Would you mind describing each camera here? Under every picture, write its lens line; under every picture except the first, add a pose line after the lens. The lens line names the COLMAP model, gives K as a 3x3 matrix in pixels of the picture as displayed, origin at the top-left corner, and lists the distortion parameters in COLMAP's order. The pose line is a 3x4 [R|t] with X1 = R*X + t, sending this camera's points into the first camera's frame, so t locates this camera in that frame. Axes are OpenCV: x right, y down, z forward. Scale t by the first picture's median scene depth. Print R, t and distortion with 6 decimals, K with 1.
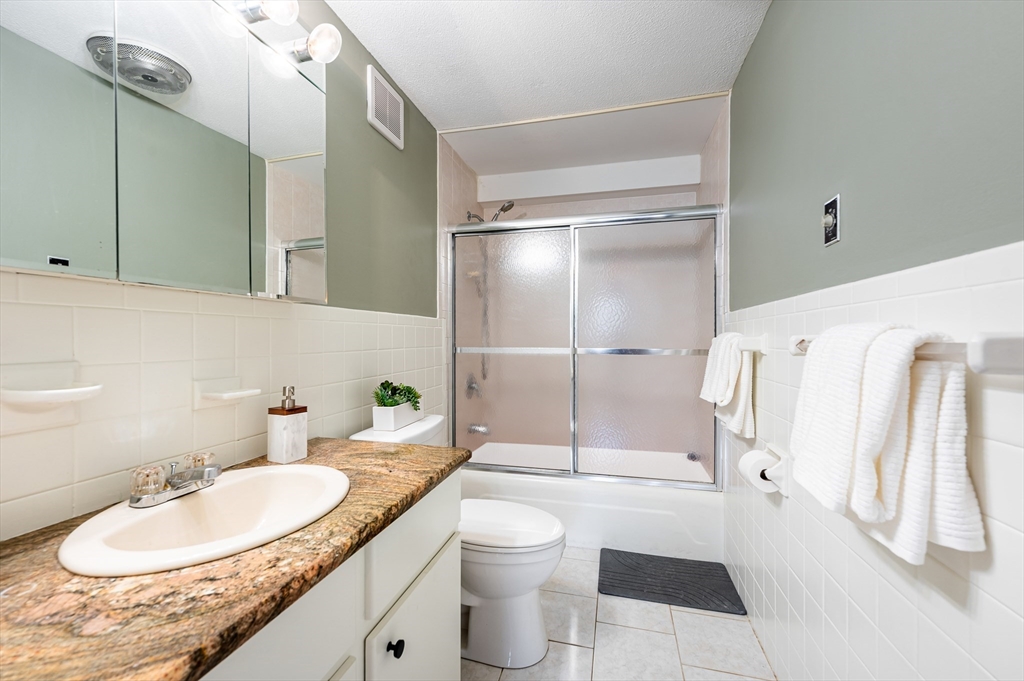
lens RADIAL K [[415.3, 0, 509.8], [0, 415.3, 340.1], [0, 0, 1]] dist [-0.000485, 0.000112]
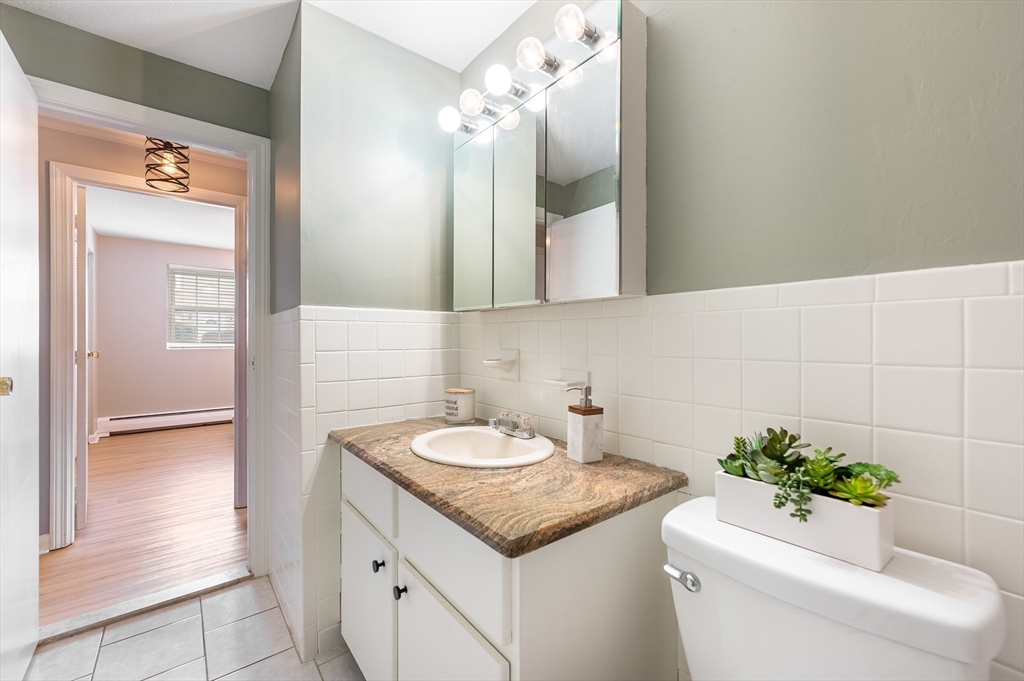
lens RADIAL K [[415.3, 0, 509.8], [0, 415.3, 340.1], [0, 0, 1]] dist [-0.000485, 0.000112]
pose [[-0.611825, 0.003028, -0.790987, 0.395248], [0.000631, 0.999994, 0.003341, 0.001110], [0.790993, 0.001545, -0.611823, 1.614958]]
